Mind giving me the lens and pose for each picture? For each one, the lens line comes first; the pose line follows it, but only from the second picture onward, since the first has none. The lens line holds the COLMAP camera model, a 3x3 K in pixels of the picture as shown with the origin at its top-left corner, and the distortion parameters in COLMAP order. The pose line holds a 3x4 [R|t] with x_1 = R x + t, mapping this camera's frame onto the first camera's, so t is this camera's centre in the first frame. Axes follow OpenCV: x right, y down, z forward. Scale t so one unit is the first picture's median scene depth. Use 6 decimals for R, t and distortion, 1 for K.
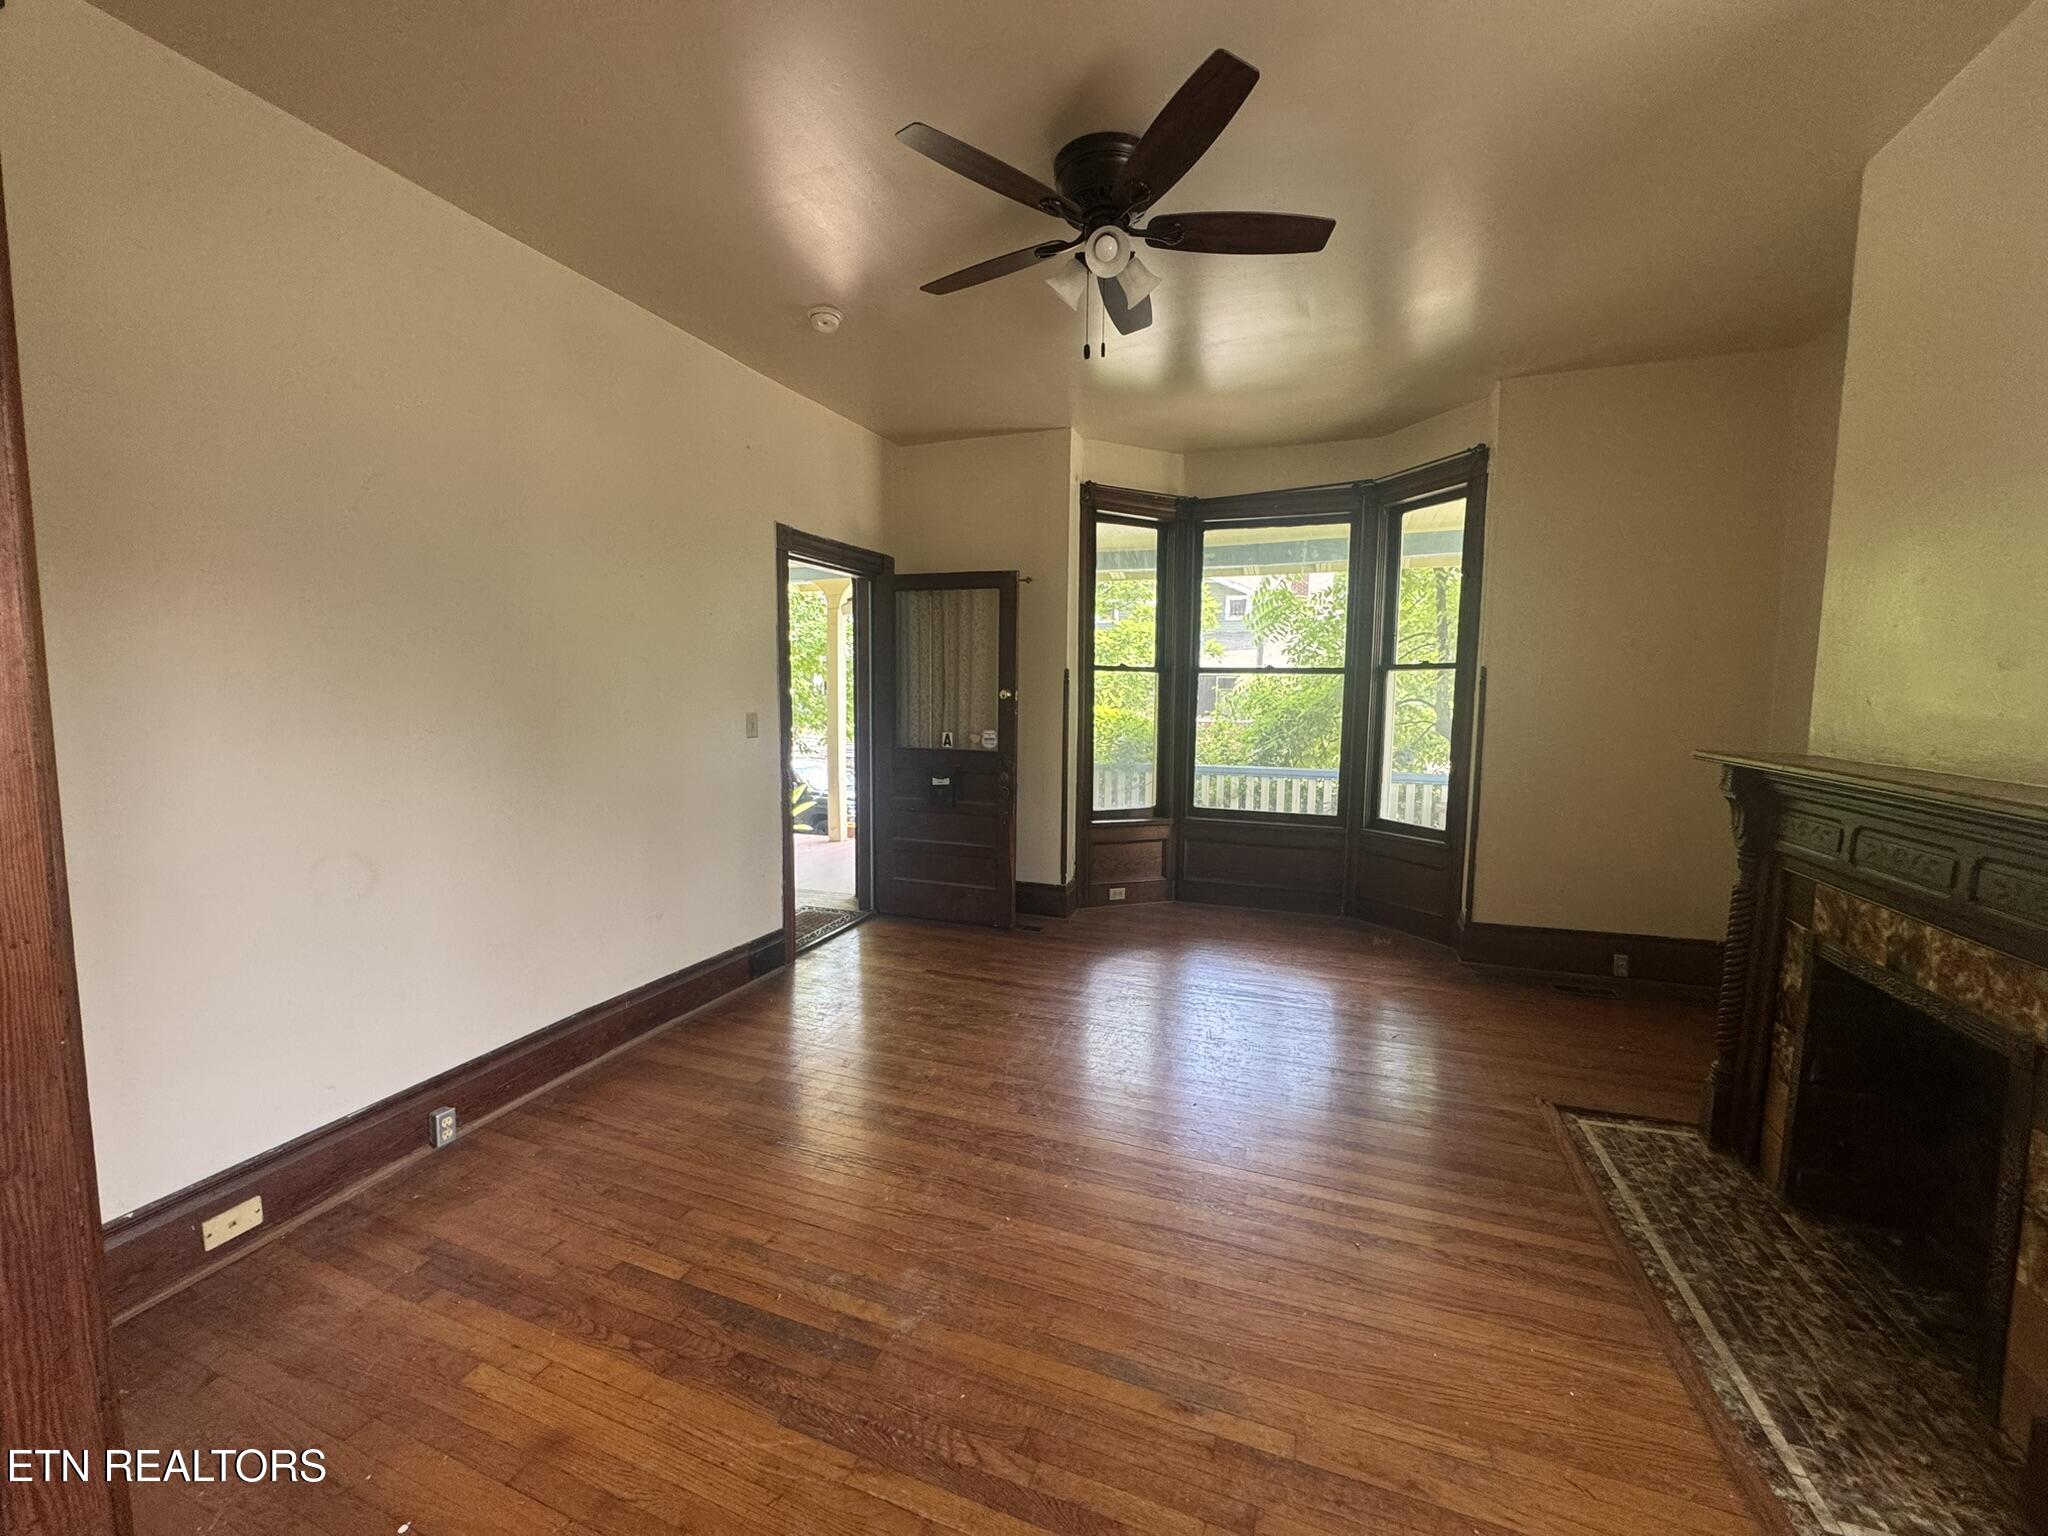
lens RADIAL K [[817.0, 0, 1022.8], [0, 817.0, 763.0], [0, 0, 1]] dist [-0.000869, -0.000026]
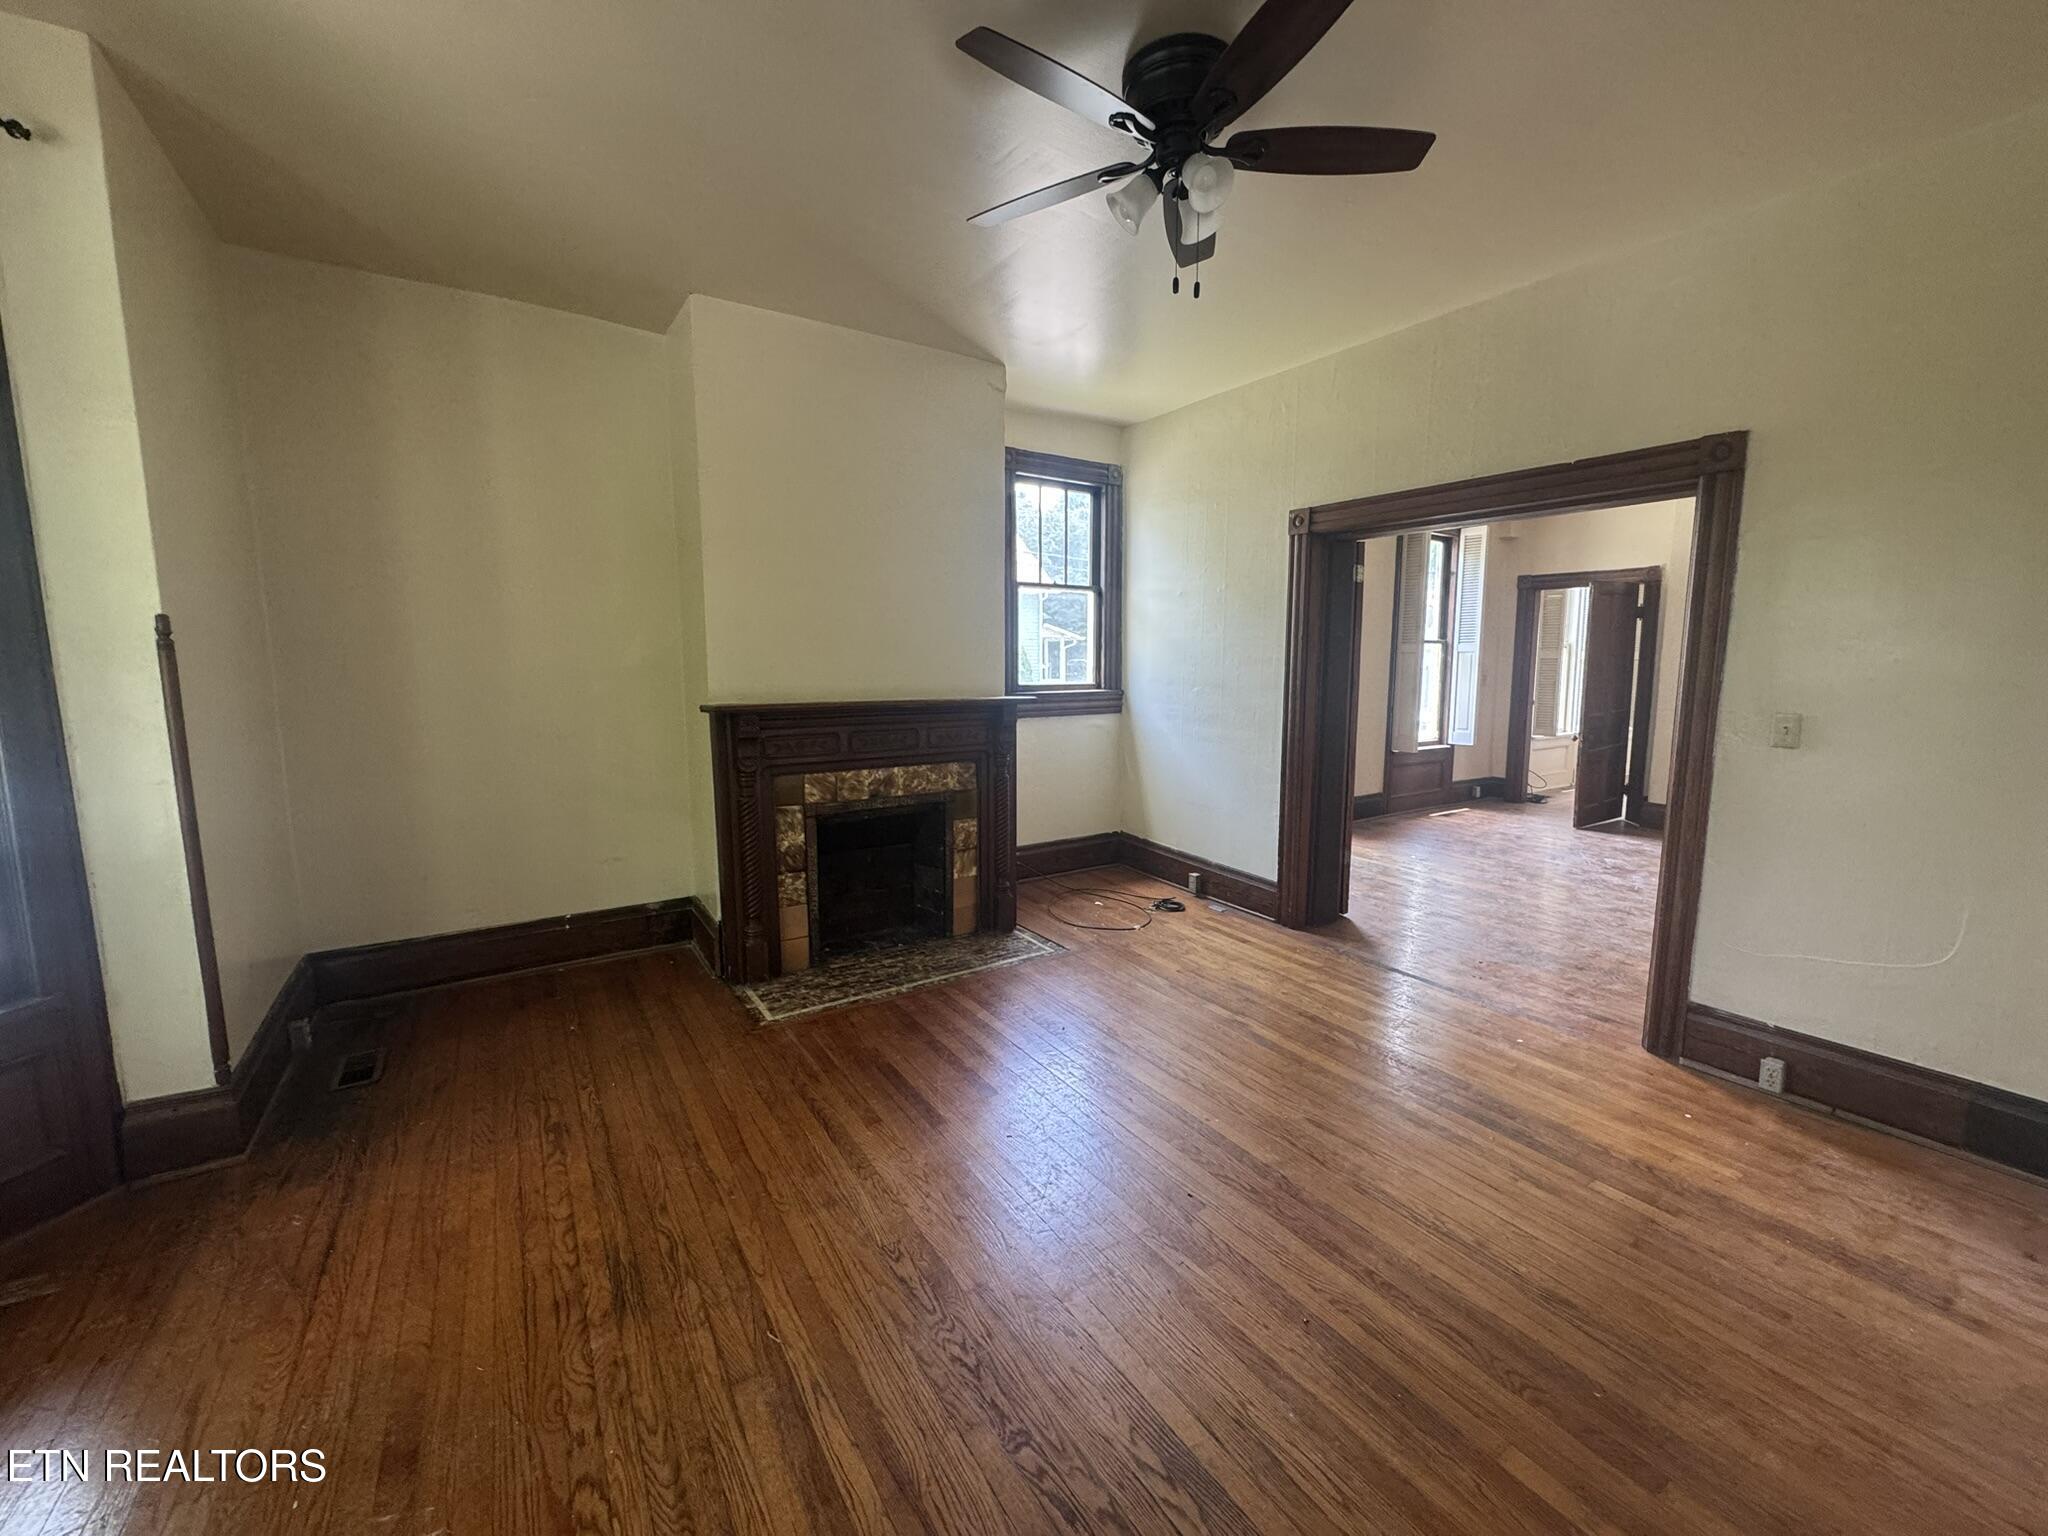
lens RADIAL K [[817.0, 0, 1022.8], [0, 817.0, 763.0], [0, 0, 1]] dist [-0.000869, -0.000026]
pose [[-0.809238, -0.076736, 0.582447, -0.375744], [0.049513, 0.978996, 0.197773, -0.195136], [-0.585390, 0.188885, -0.788442, 2.159522]]
